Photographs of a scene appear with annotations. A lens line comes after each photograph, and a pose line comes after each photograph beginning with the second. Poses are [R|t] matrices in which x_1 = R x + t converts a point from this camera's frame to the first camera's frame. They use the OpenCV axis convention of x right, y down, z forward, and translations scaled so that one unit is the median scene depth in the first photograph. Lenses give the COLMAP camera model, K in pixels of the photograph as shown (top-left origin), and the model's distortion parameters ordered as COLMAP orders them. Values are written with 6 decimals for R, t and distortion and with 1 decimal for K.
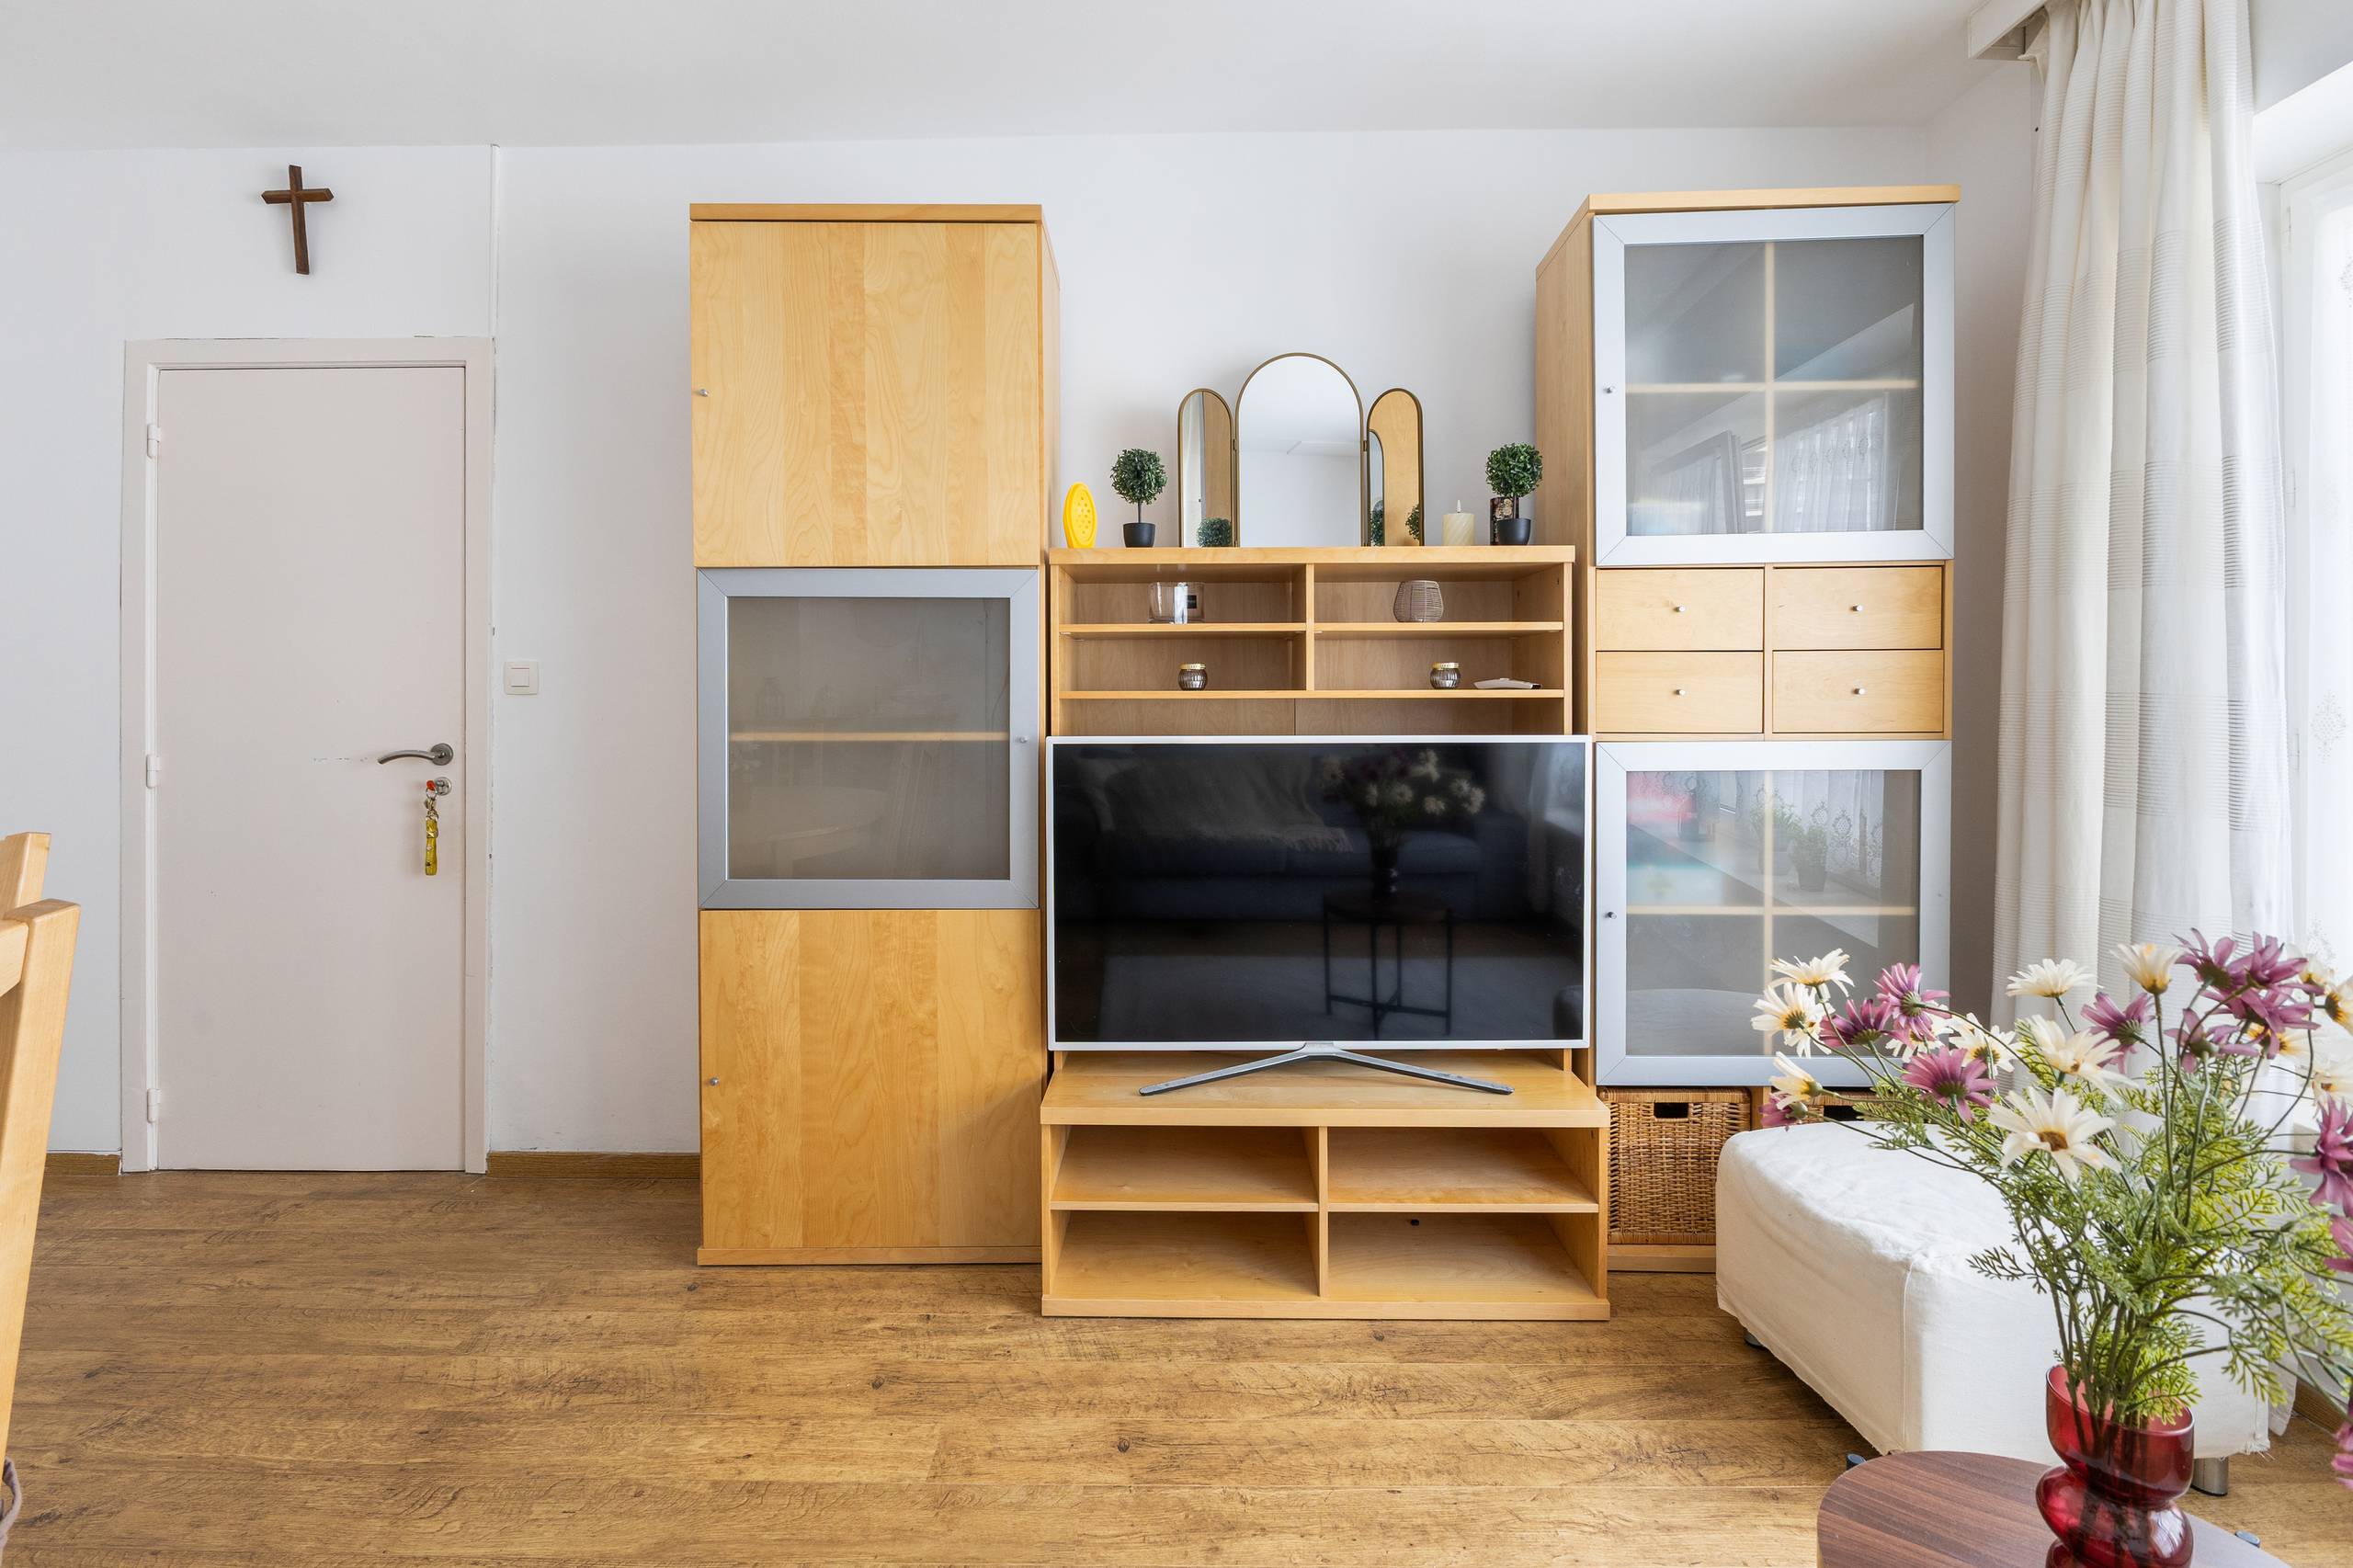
lens RADIAL K [[1119.3, 0, 1176.5], [0, 1119.3, 702.1], [0, 0, 1]] dist [0.001138, 0.000113]
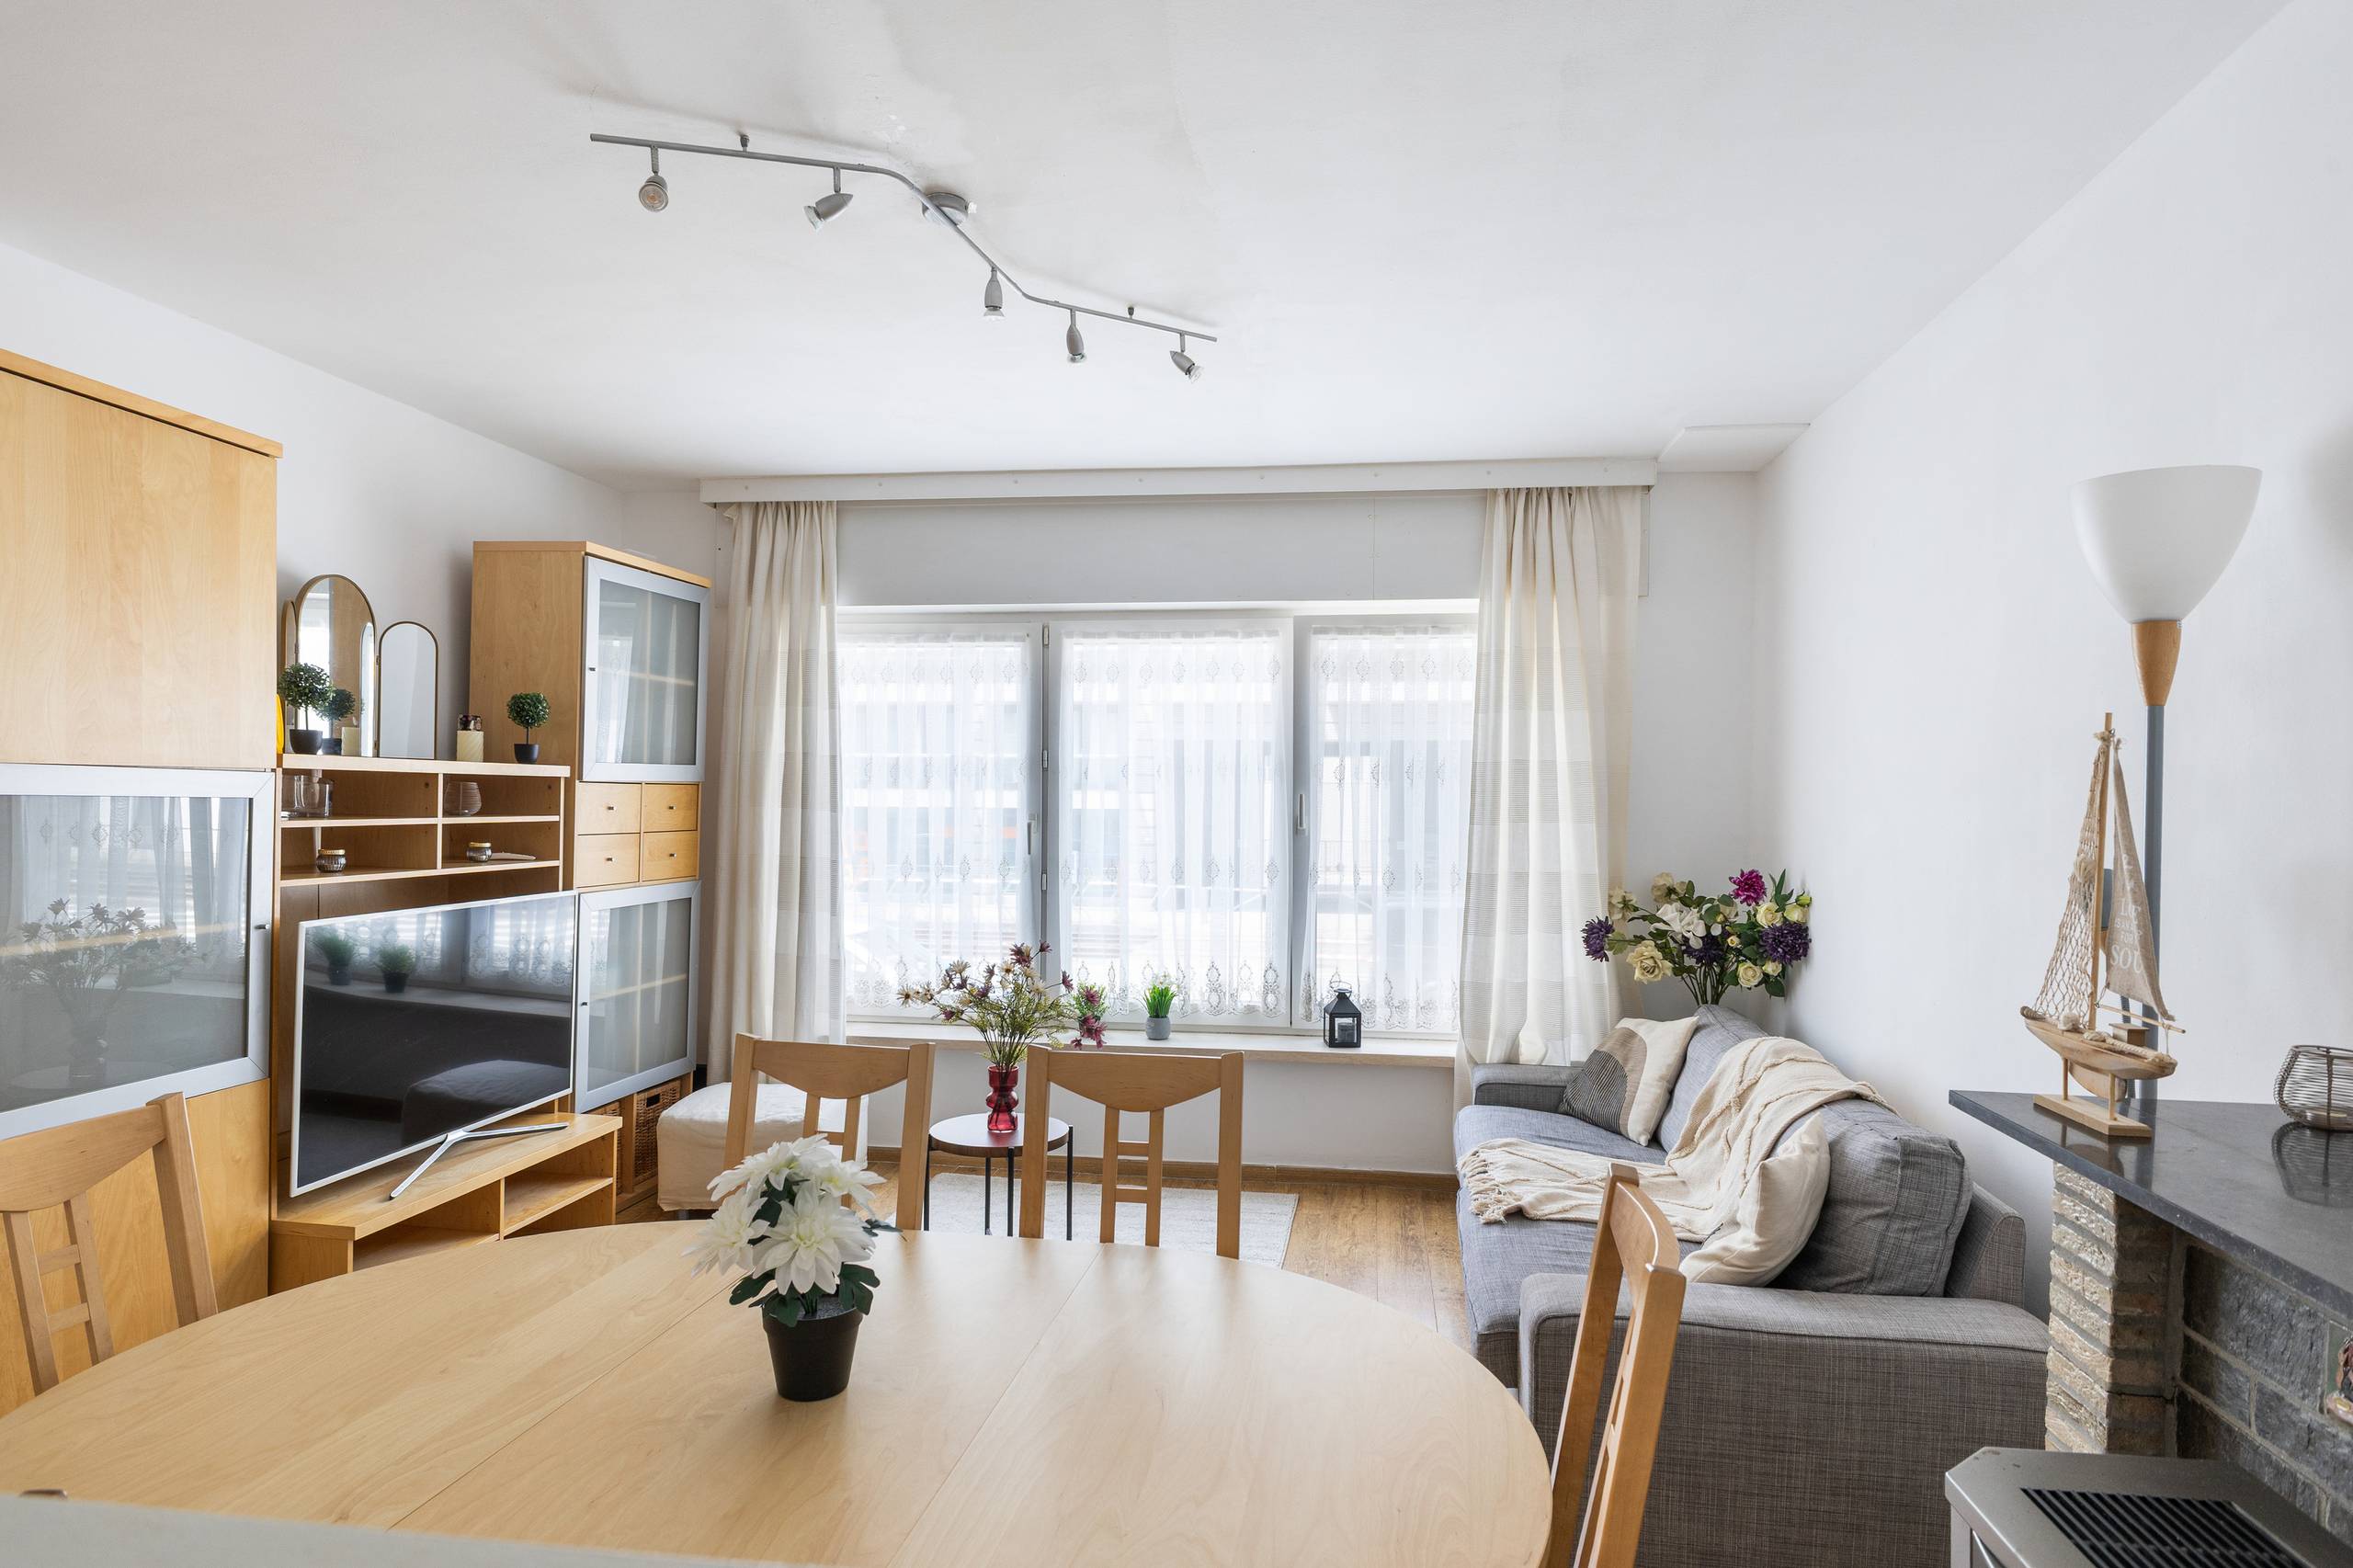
lens RADIAL K [[1355.6, 0, 1176.5], [0, 1355.6, 784.0], [0, 0, 1]] dist [-0.003778, 0.000518]
pose [[0.134469, 0.014368, 0.990814, -1.348913], [-0.013903, 0.999824, -0.012612, -0.102888], [-0.990820, -0.012079, 0.134645, -0.068901]]
